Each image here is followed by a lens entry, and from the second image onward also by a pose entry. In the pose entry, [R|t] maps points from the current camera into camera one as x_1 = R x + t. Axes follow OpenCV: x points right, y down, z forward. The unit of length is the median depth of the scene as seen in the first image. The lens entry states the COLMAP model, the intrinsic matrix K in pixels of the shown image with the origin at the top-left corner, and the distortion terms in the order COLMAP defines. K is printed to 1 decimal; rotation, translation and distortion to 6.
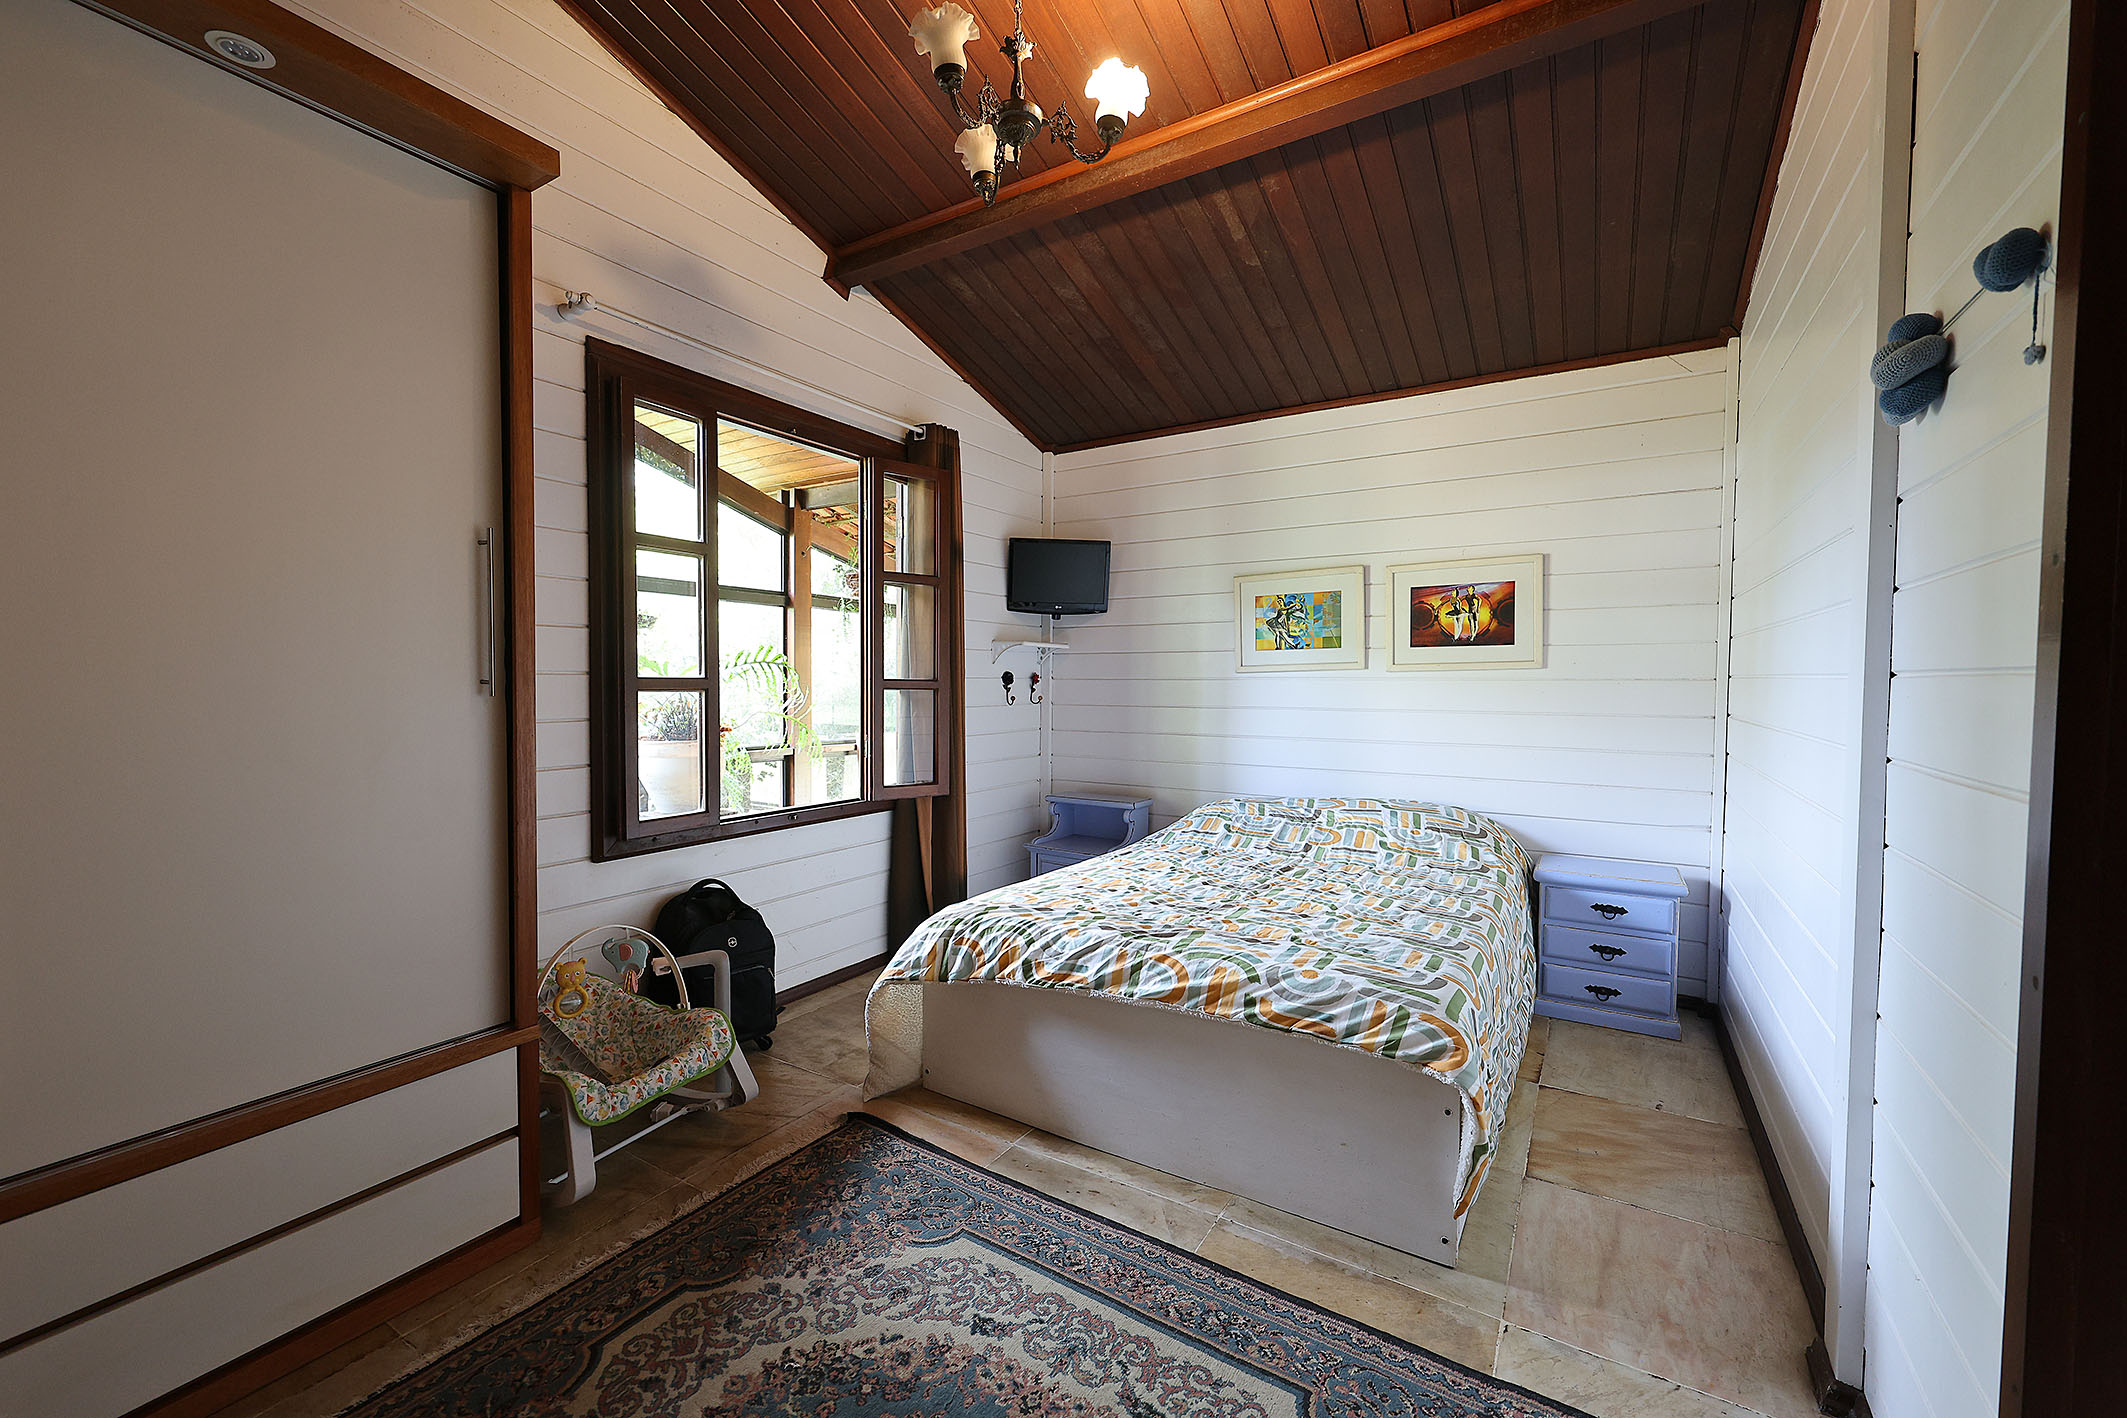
lens RADIAL K [[857.7, 0, 1055.5], [0, 857.7, 712.0], [0, 0, 1]] dist [0.001802, 0.000140]
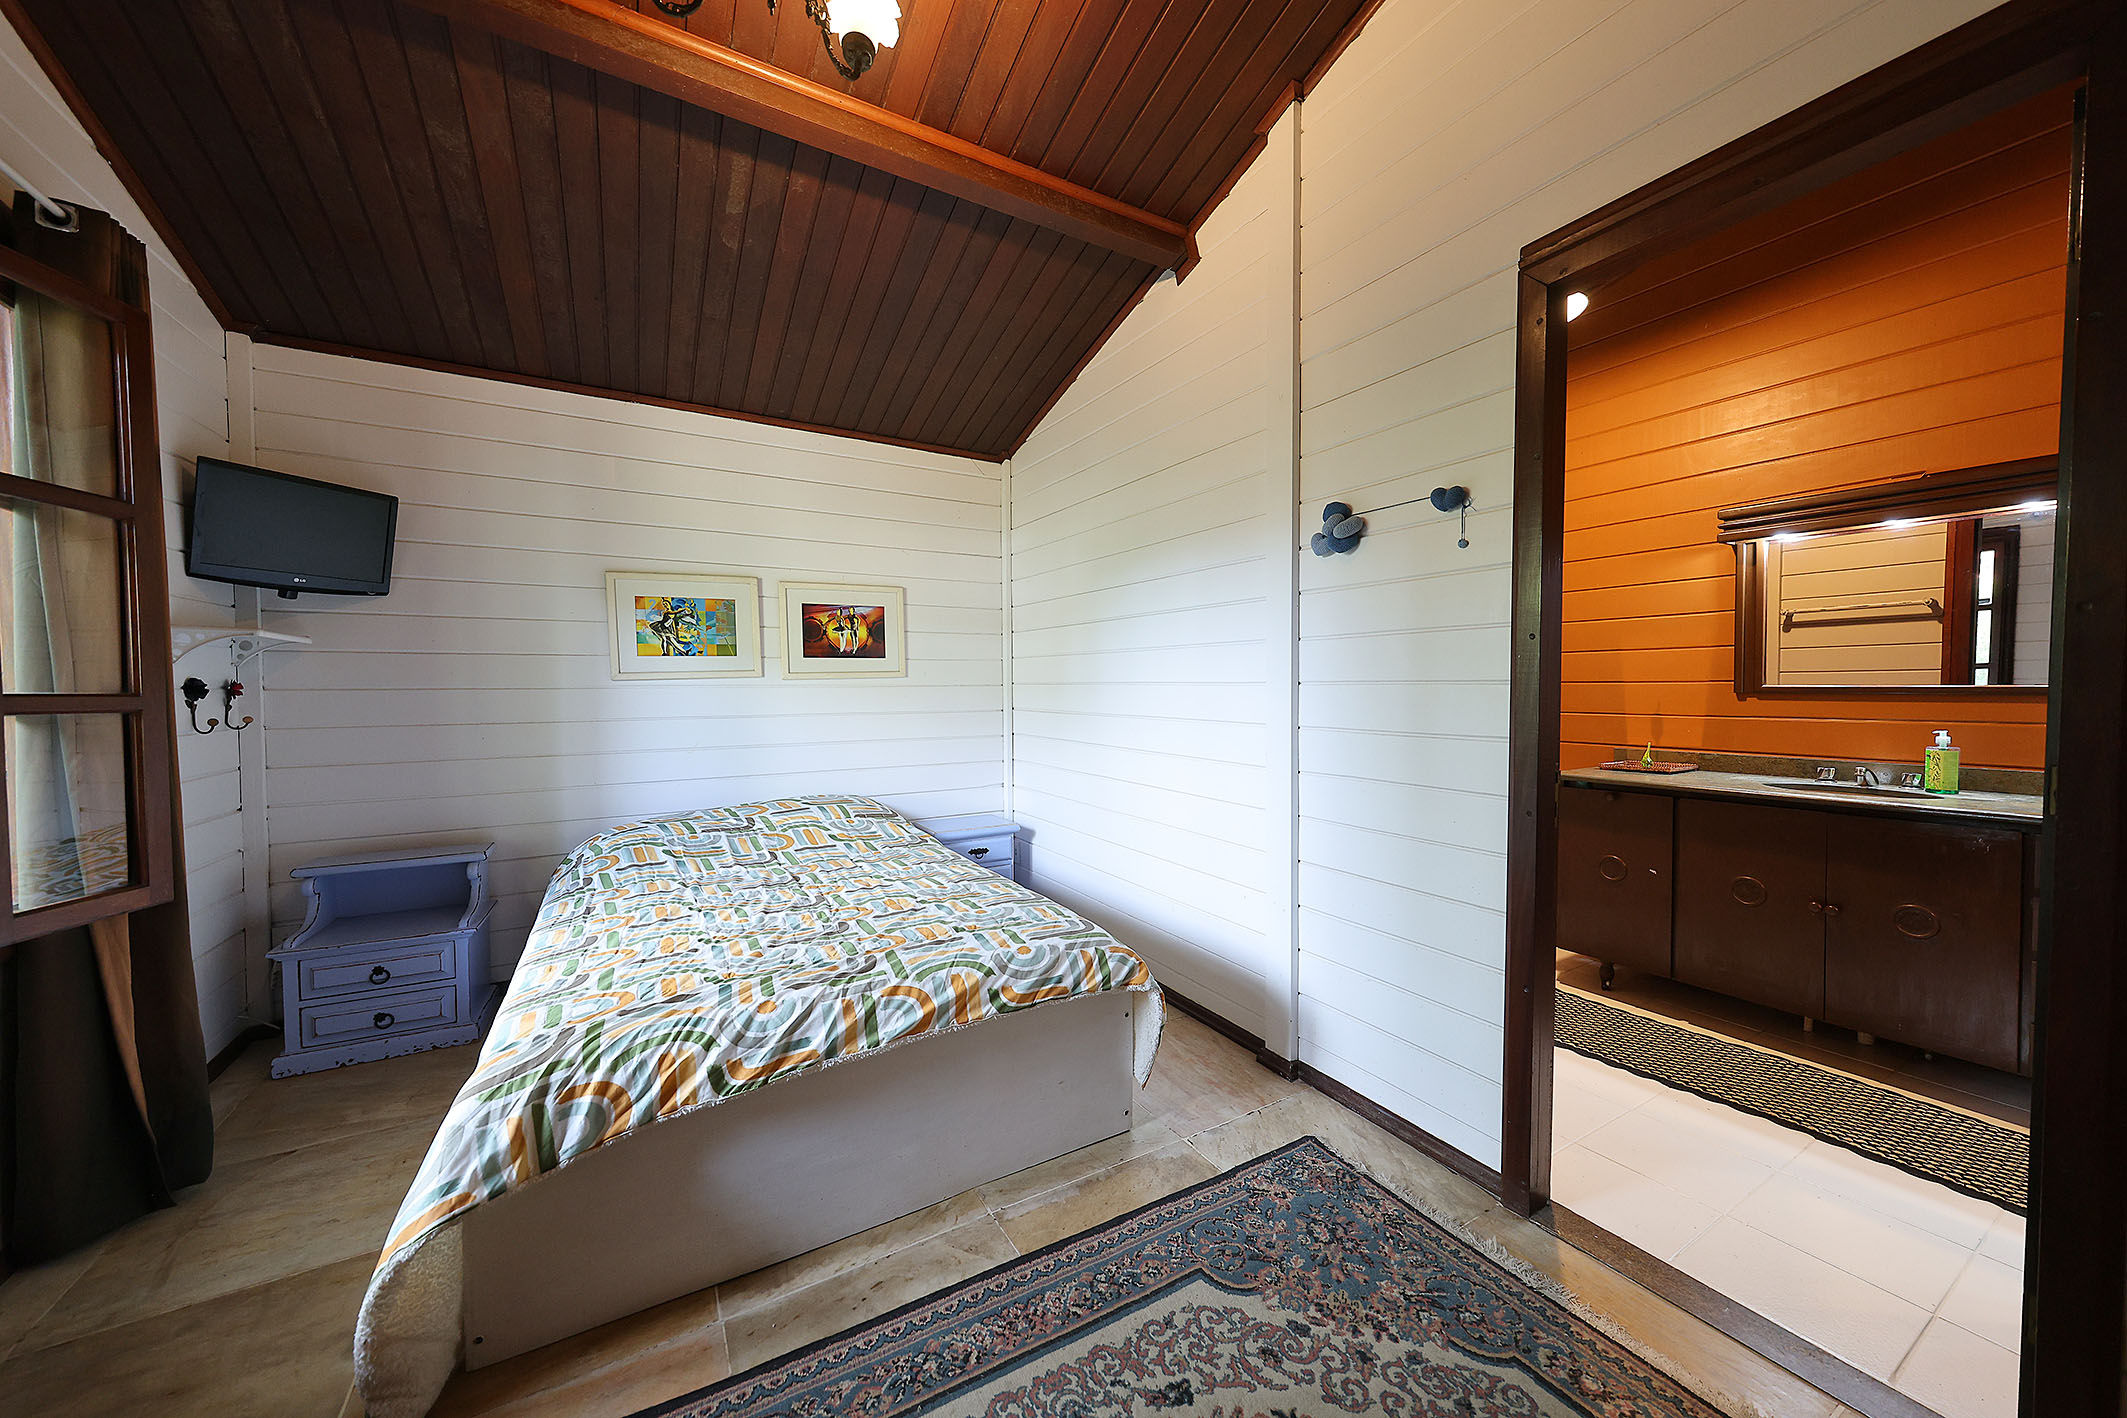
lens RADIAL K [[740.4, 0, 1063.5], [0, 740.4, 709.0], [0, 0, 1]] dist [0.000107, -0.000188]
pose [[0.461989, -0.034677, 0.886208, -0.438211], [0.038978, 0.999064, 0.018773, -0.021973], [-0.886029, 0.025870, 0.462908, 0.412084]]
